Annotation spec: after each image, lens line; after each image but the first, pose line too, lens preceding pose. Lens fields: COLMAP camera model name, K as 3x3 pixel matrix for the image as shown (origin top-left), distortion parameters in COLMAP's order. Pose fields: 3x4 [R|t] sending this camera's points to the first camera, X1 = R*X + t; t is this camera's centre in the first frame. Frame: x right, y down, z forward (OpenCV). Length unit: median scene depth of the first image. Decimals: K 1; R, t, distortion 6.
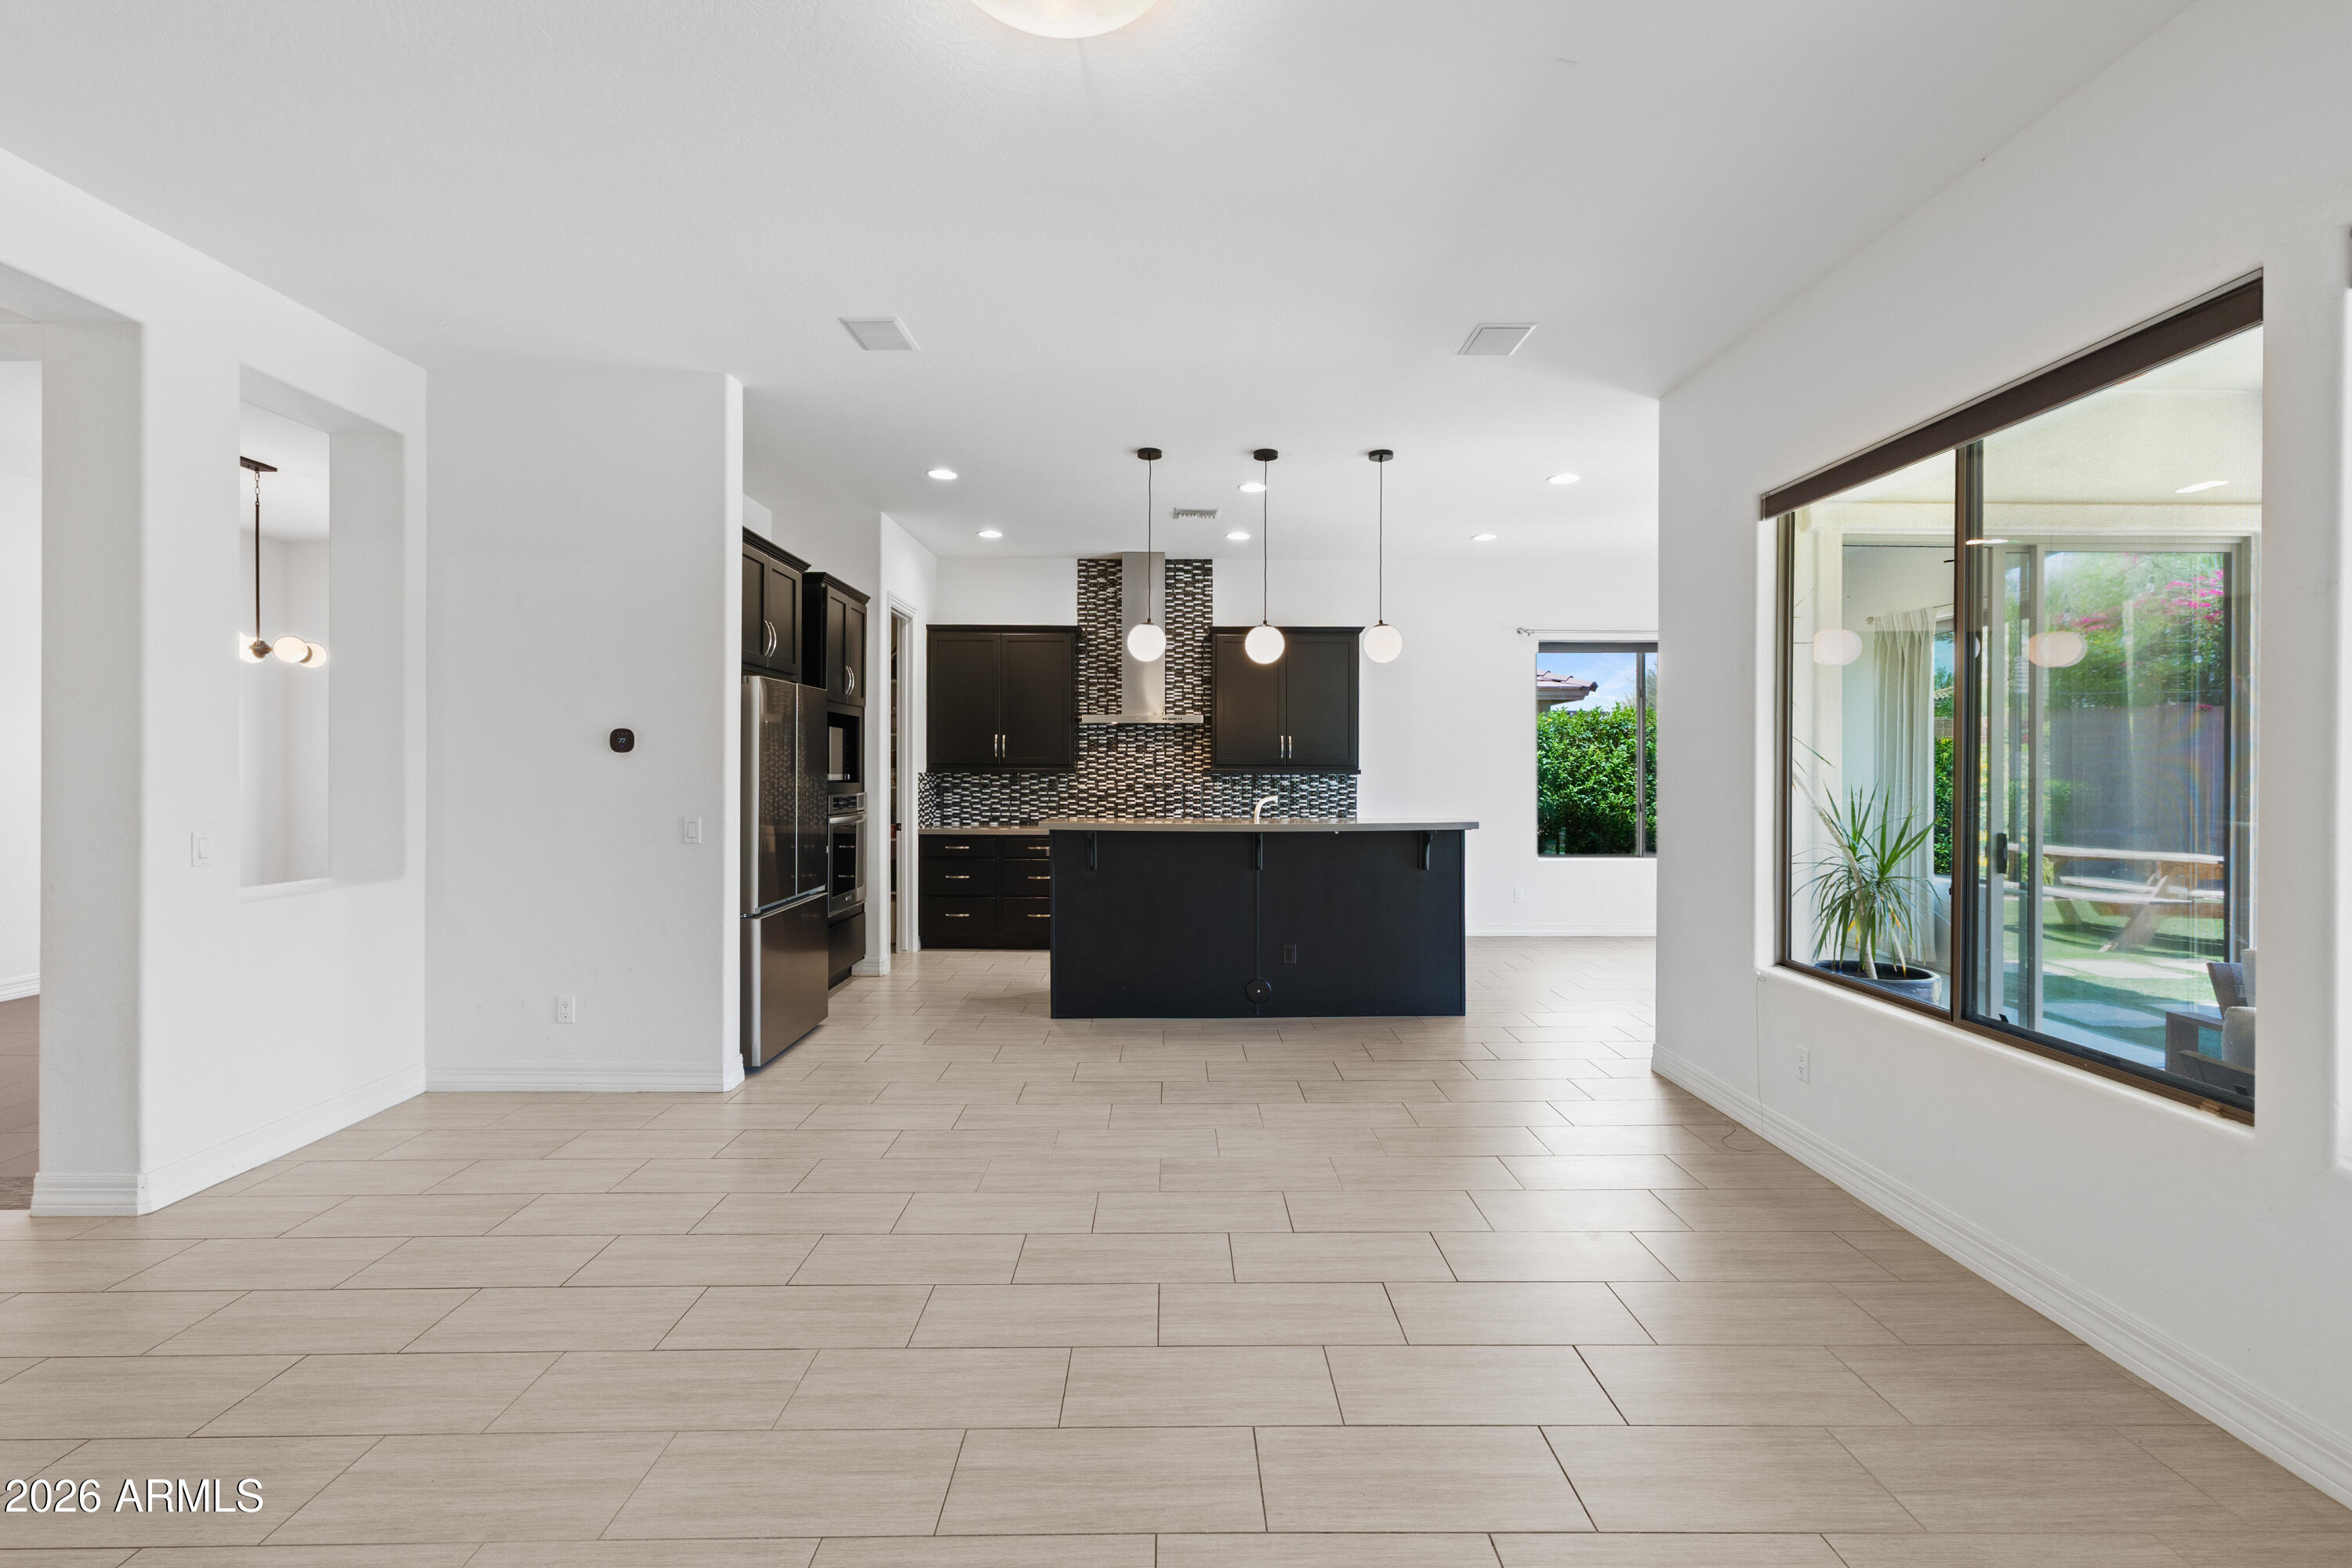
lens RADIAL K [[1043.3, 0, 1177.0], [0, 1043.3, 771.9], [0, 0, 1]] dist [0.017148, -0.000032]
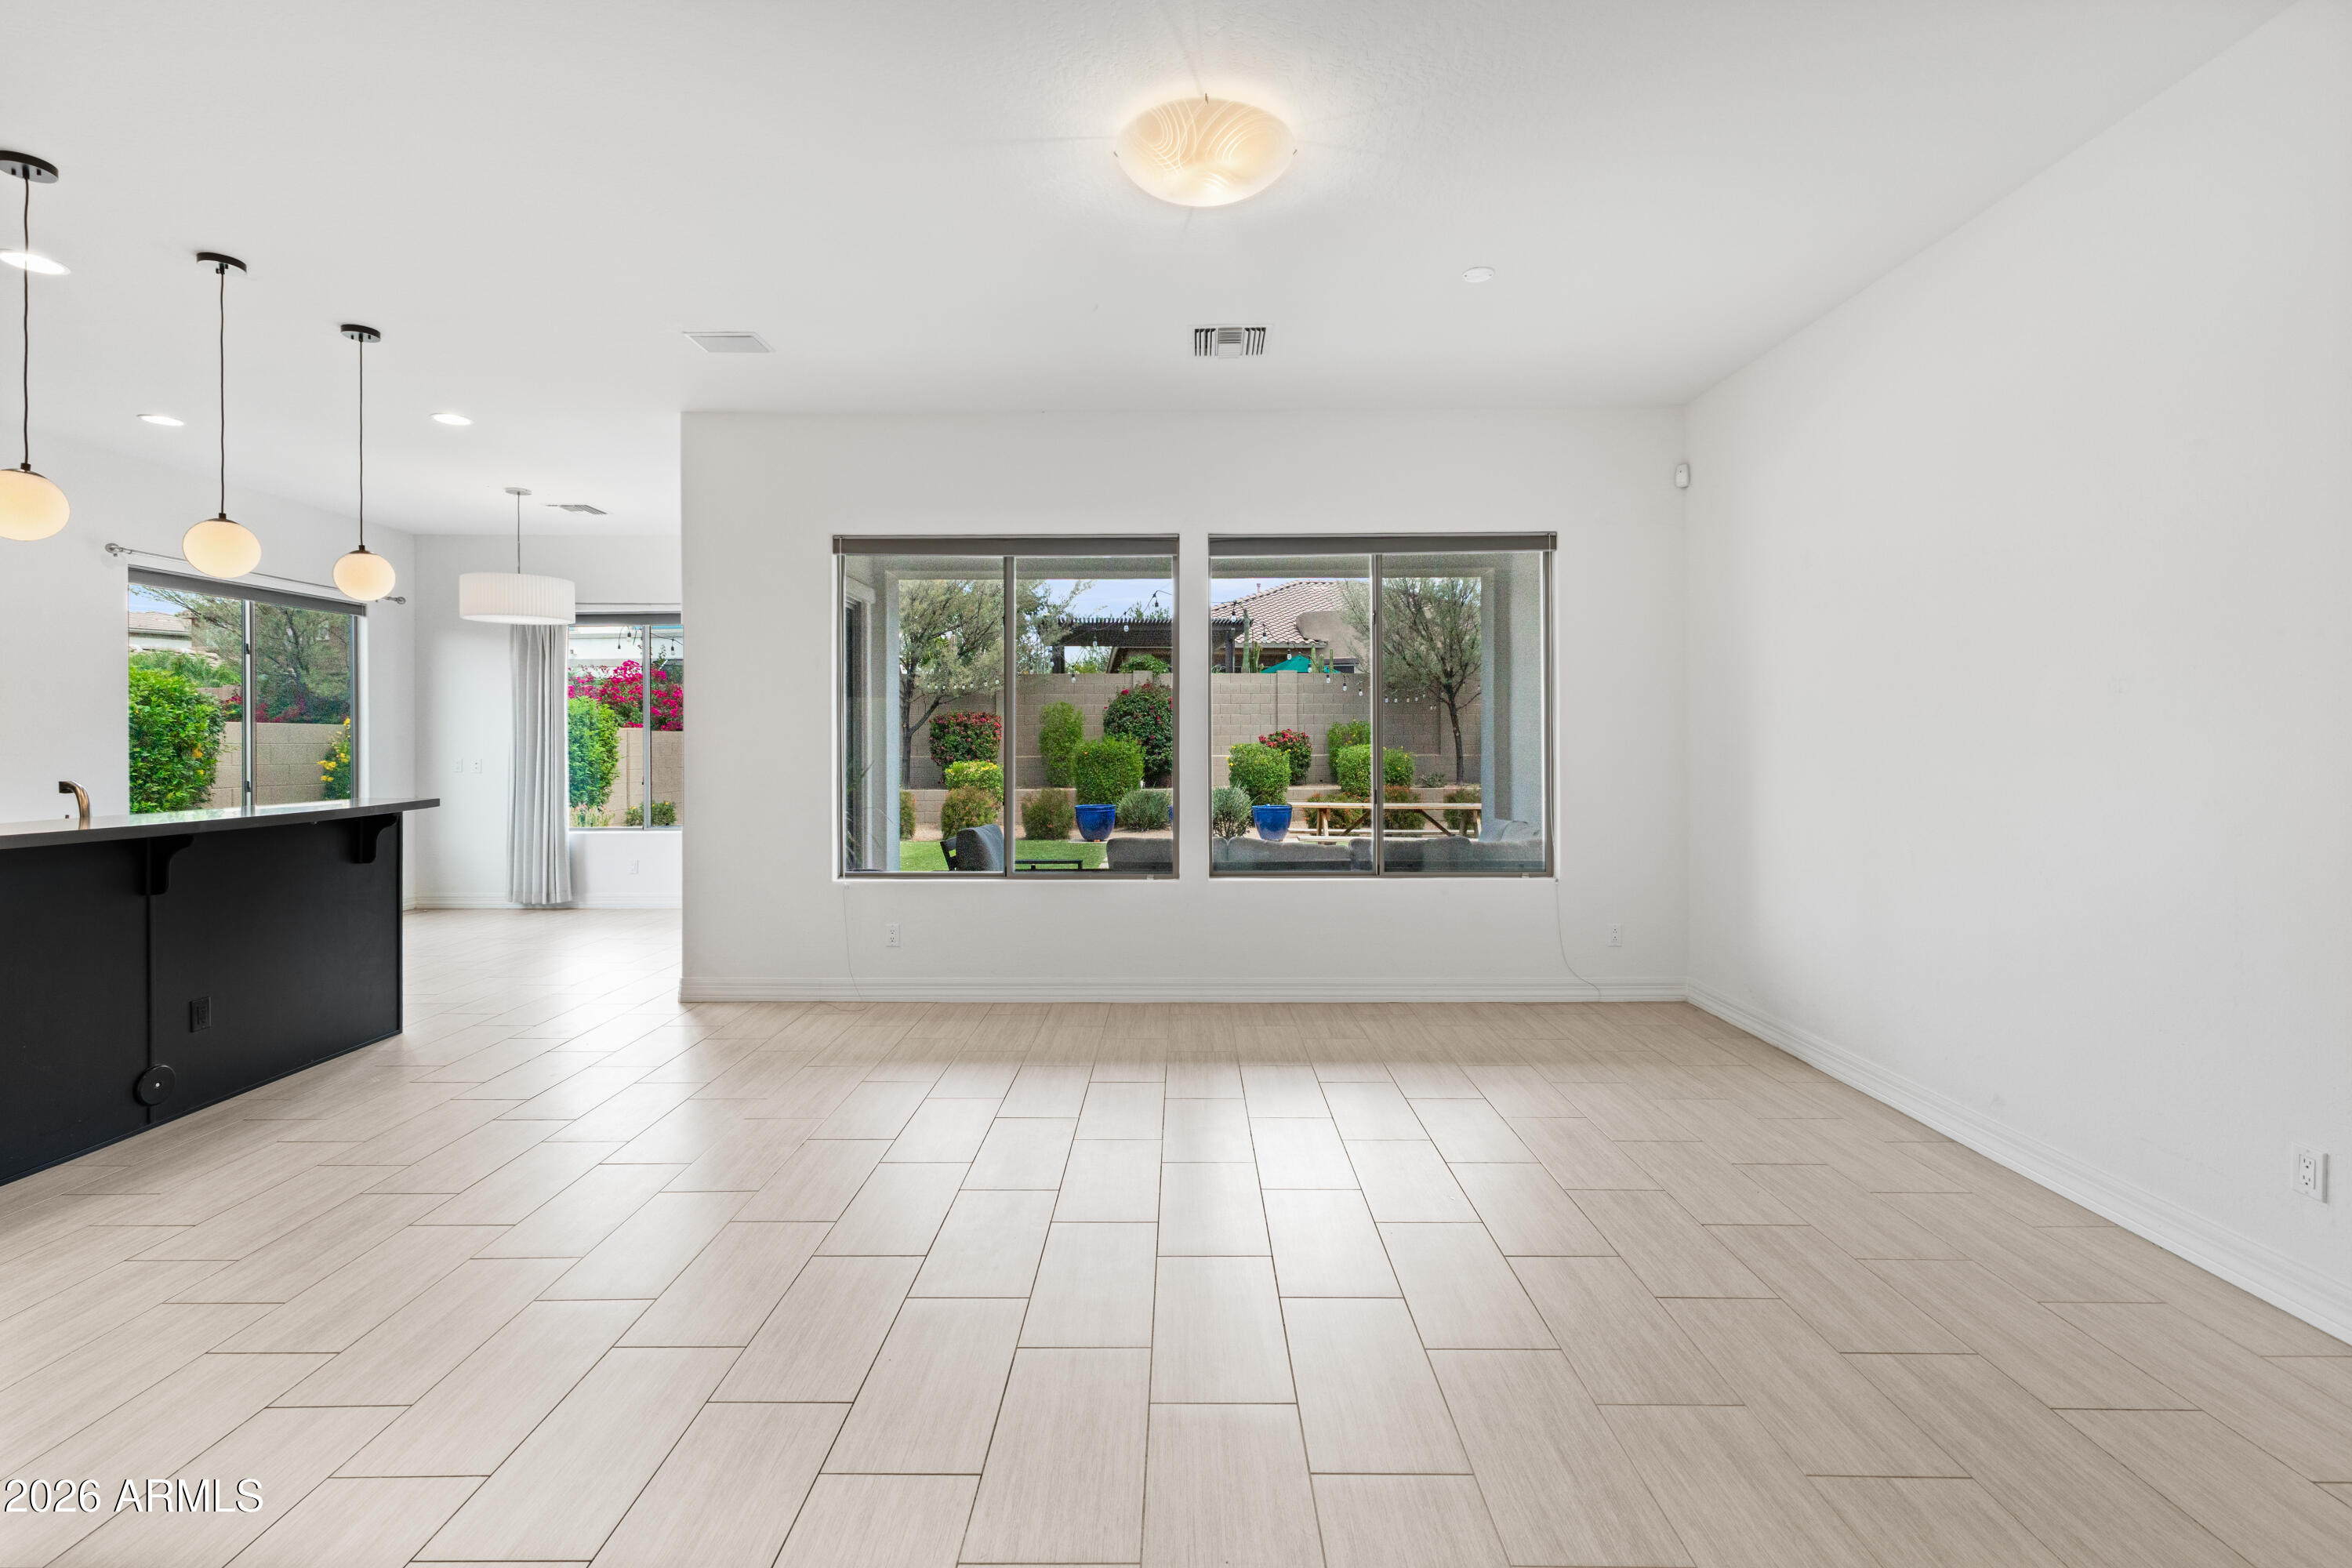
lens RADIAL K [[1043.3, 0, 1177.0], [0, 1043.3, 771.9], [0, 0, 1]] dist [0.017148, -0.000032]
pose [[0.008700, -0.025978, 0.999625, -0.457609], [0.003417, 0.999657, 0.025950, 0.003029], [-0.999956, 0.003190, 0.008786, 0.303033]]
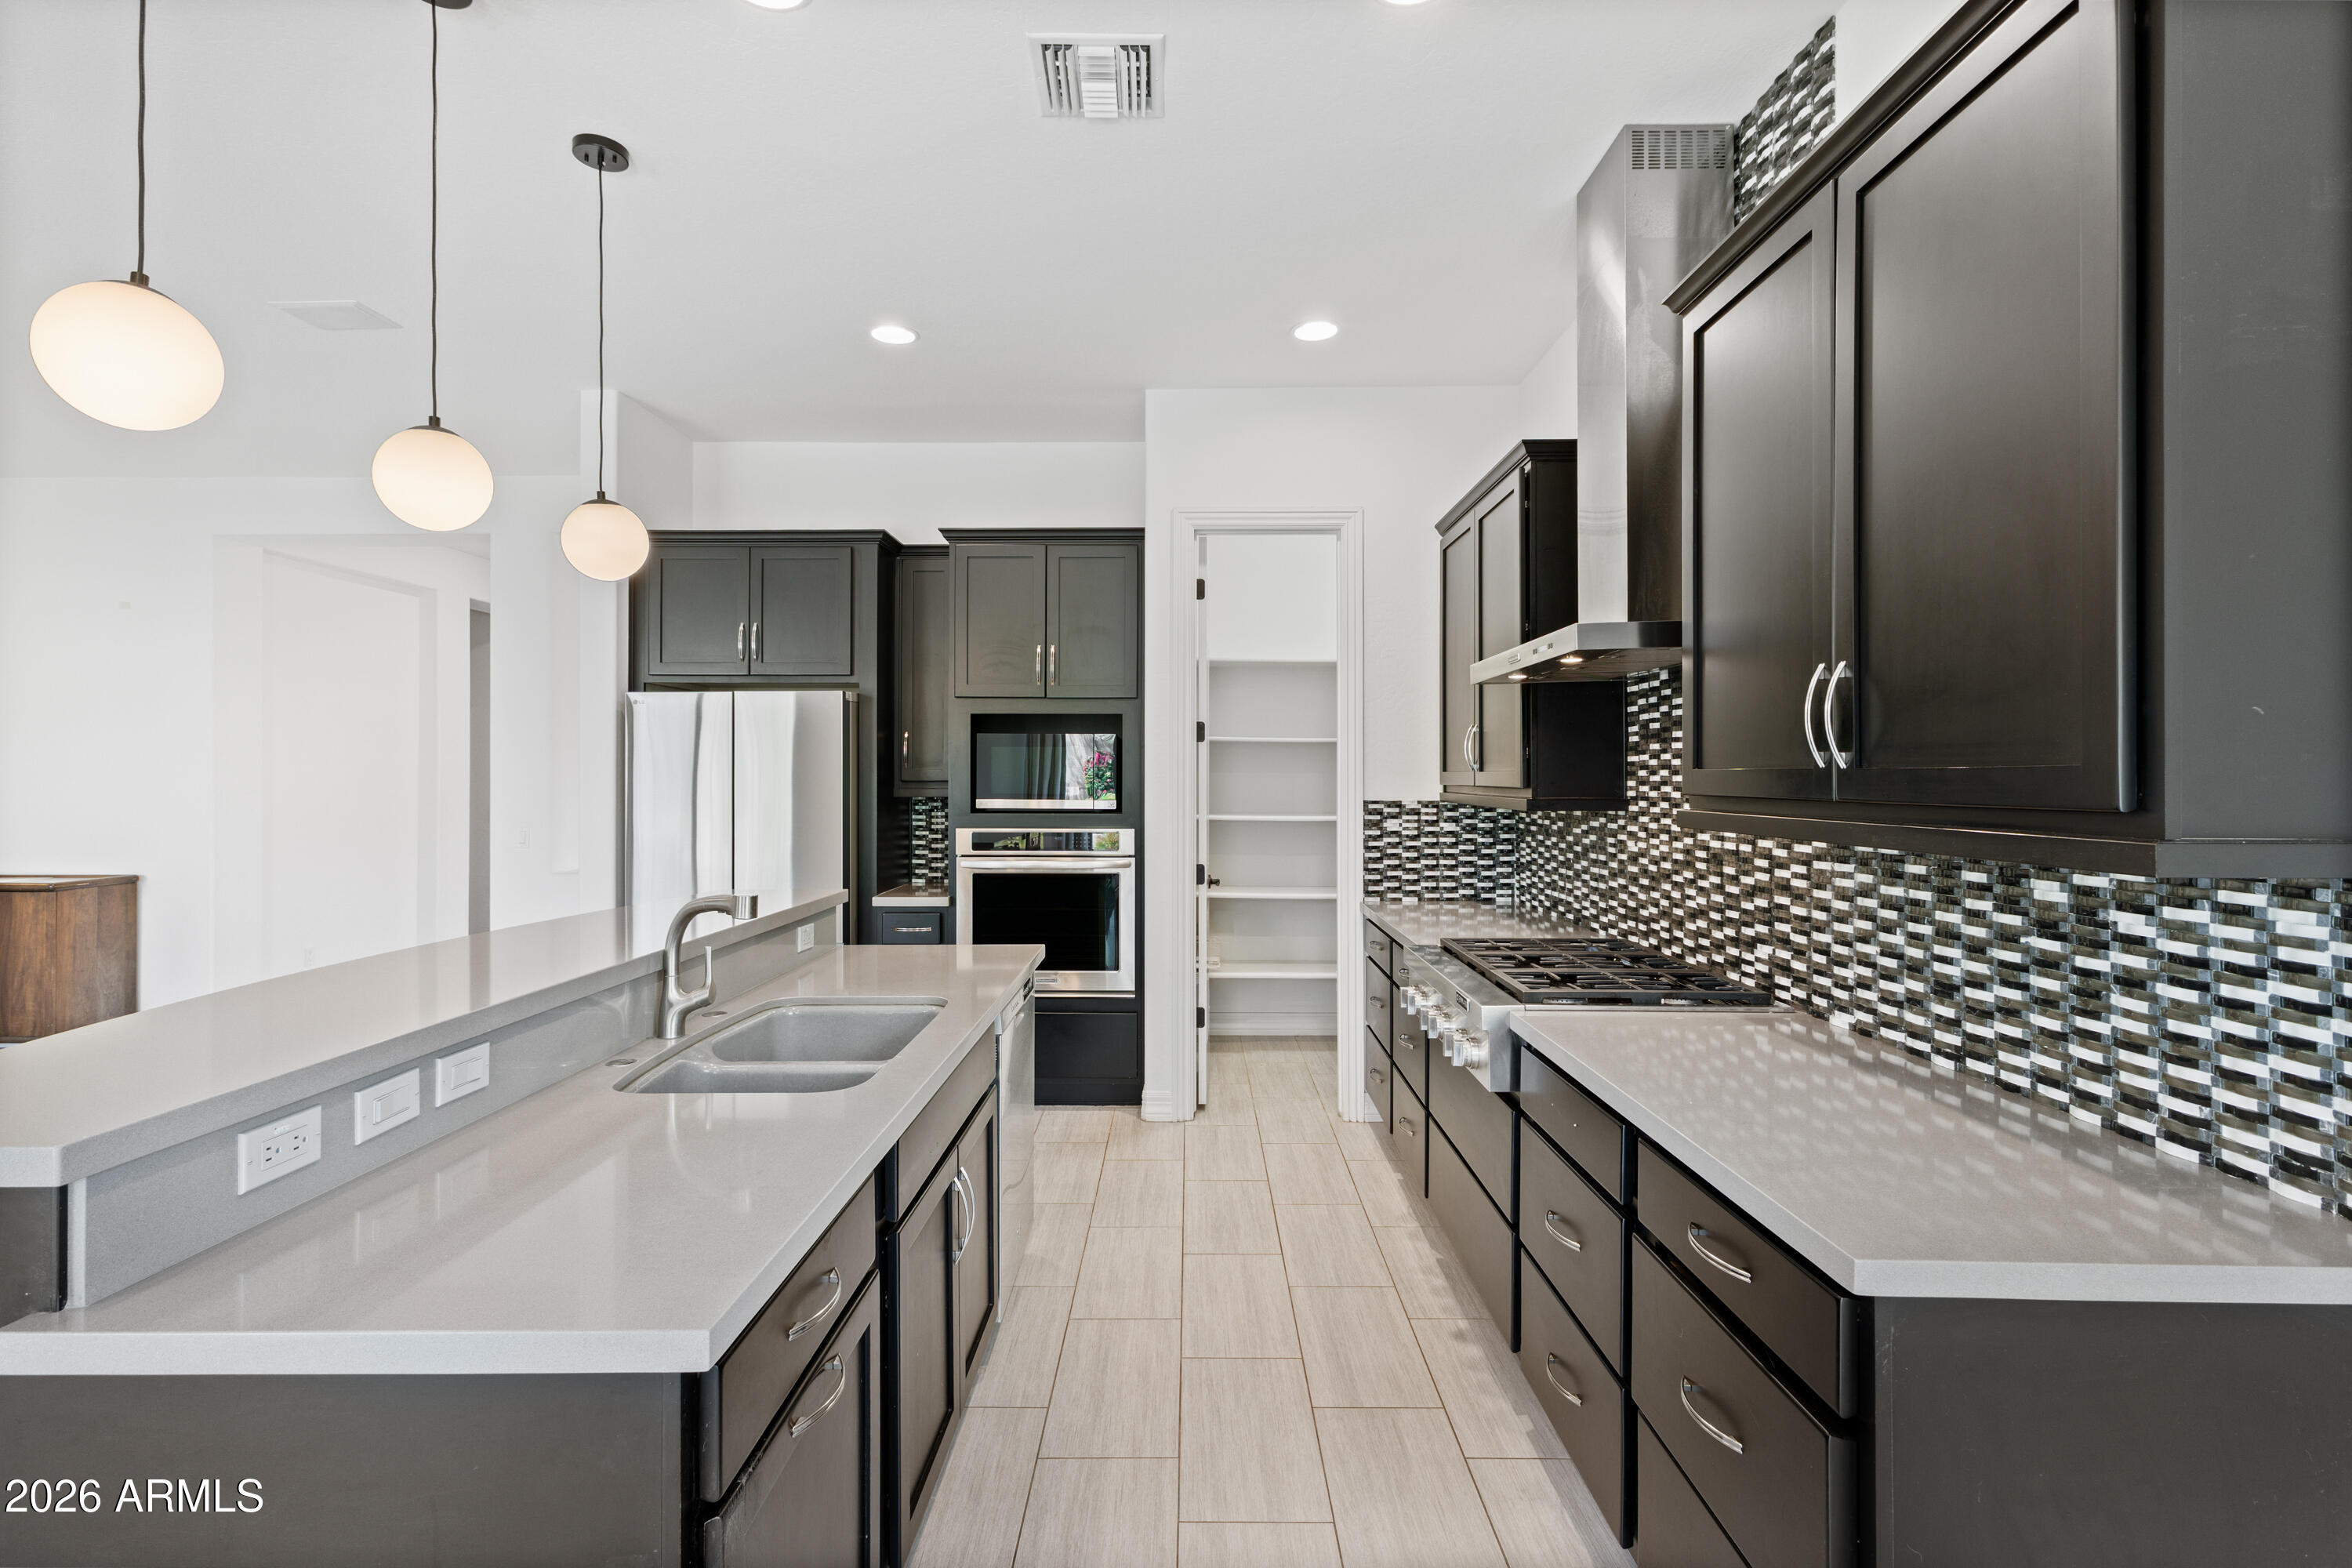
lens RADIAL K [[1104.5, 0, 1179.8], [0, 1104.5, 764.6], [0, 0, 1]] dist [0.004067, 0.000486]
pose [[-0.015155, -0.009852, -0.999837, 0.374073], [-0.001546, 0.999950, -0.009830, -0.013547], [0.999884, 0.001397, -0.015170, 0.993362]]
